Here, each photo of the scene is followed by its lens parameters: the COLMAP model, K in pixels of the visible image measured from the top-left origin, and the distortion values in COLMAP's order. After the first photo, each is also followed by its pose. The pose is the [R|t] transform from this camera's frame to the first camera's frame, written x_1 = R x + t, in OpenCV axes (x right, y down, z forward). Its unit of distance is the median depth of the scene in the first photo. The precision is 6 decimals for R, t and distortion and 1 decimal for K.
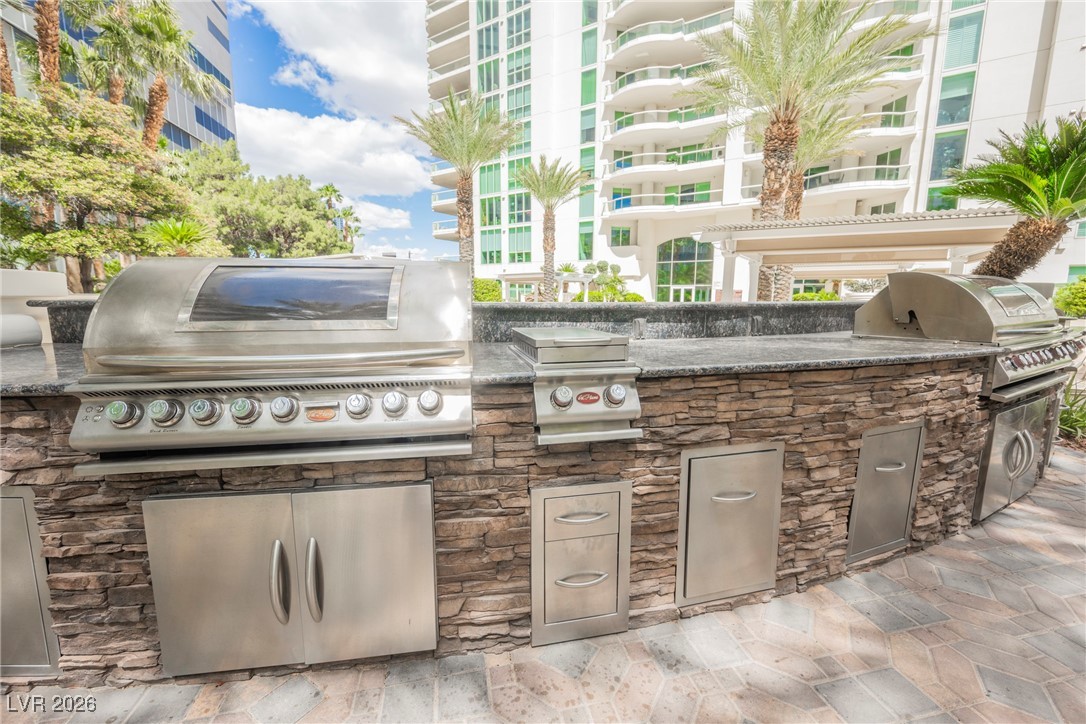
lens RADIAL K [[435.7, 0, 543.0], [0, 435.7, 362.0], [0, 0, 1]] dist [-0.010852, -0.000184]
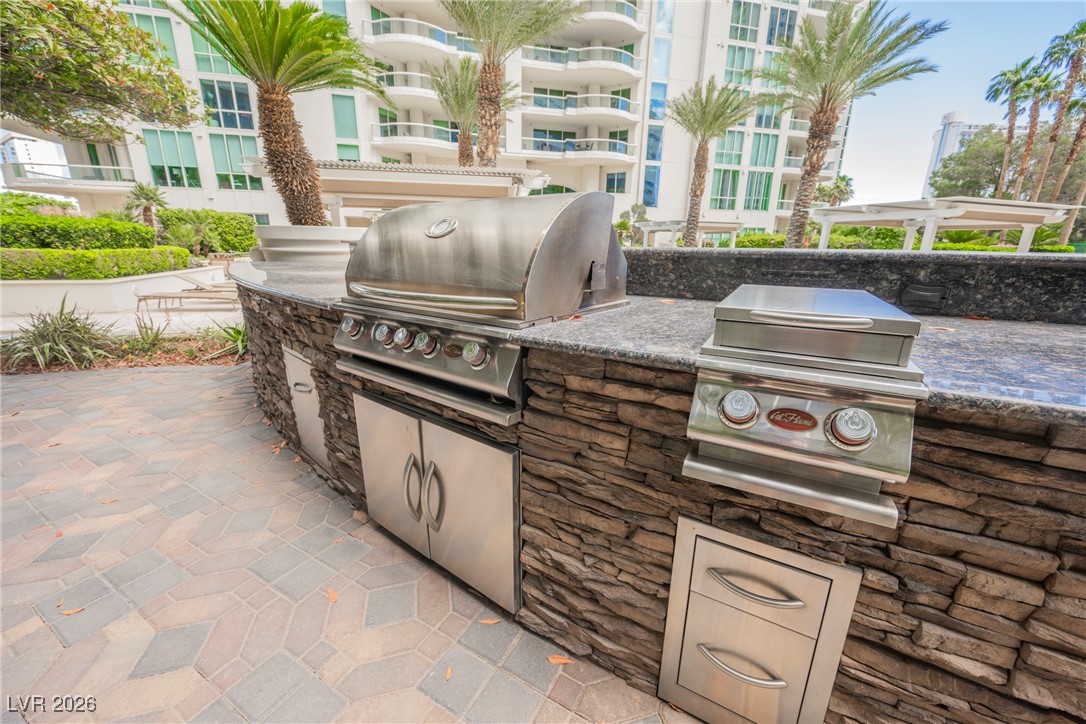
lens RADIAL K [[423.5, 0, 543.0], [0, 423.5, 362.0], [0, 0, 1]] dist [-0.003420, -0.000088]
pose [[0.671820, -0.192618, 0.715231, -0.296752], [0.097775, 0.980208, 0.172138, -0.032255], [-0.734232, -0.045714, 0.677357, 0.201954]]
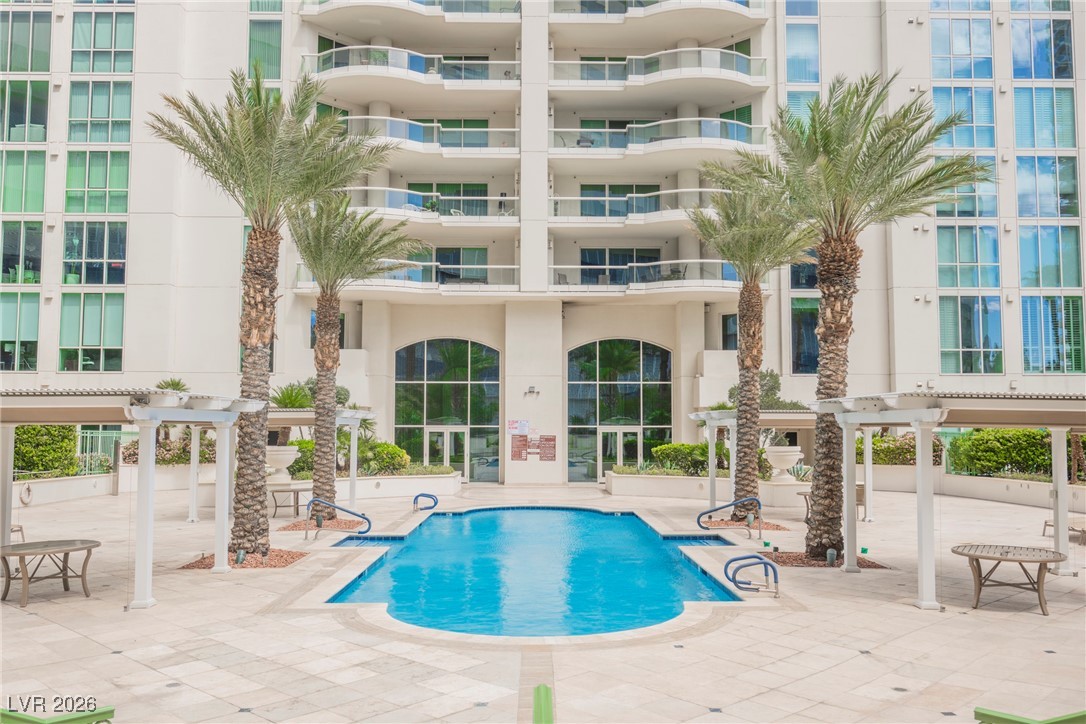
lens RADIAL K [[913.1, 0, 543.0], [0, 913.1, 362.0], [0, 0, 1]] dist [-0.007416, -0.004342]
pose [[0.828050, 0.040966, 0.559156, -0.211946], [0.085499, 0.976435, -0.198153, -0.019377], [-0.554097, 0.211888, 0.805034, 0.011155]]
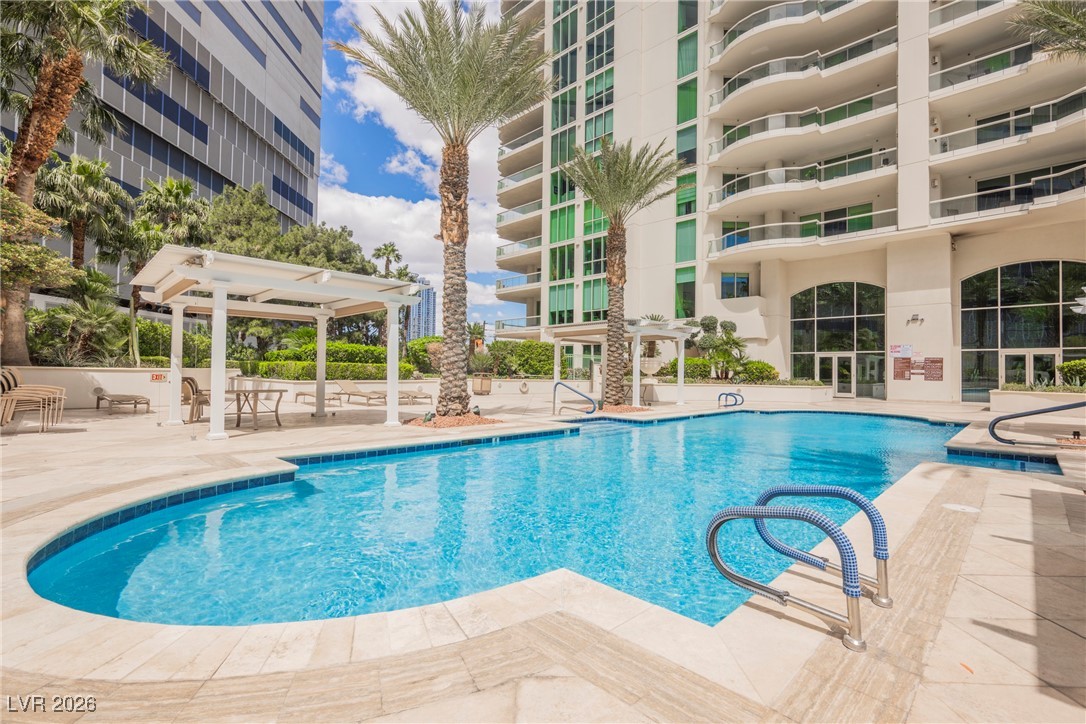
lens RADIAL K [[489.6, 0, 543.0], [0, 489.6, 362.0], [0, 0, 1]] dist [0.000958, -0.000010]
pose [[0.980235, 0.005826, -0.197752, 0.028397], [-0.040489, 0.984316, -0.171703, -0.012188], [0.193650, 0.176316, 0.965097, 0.182227]]
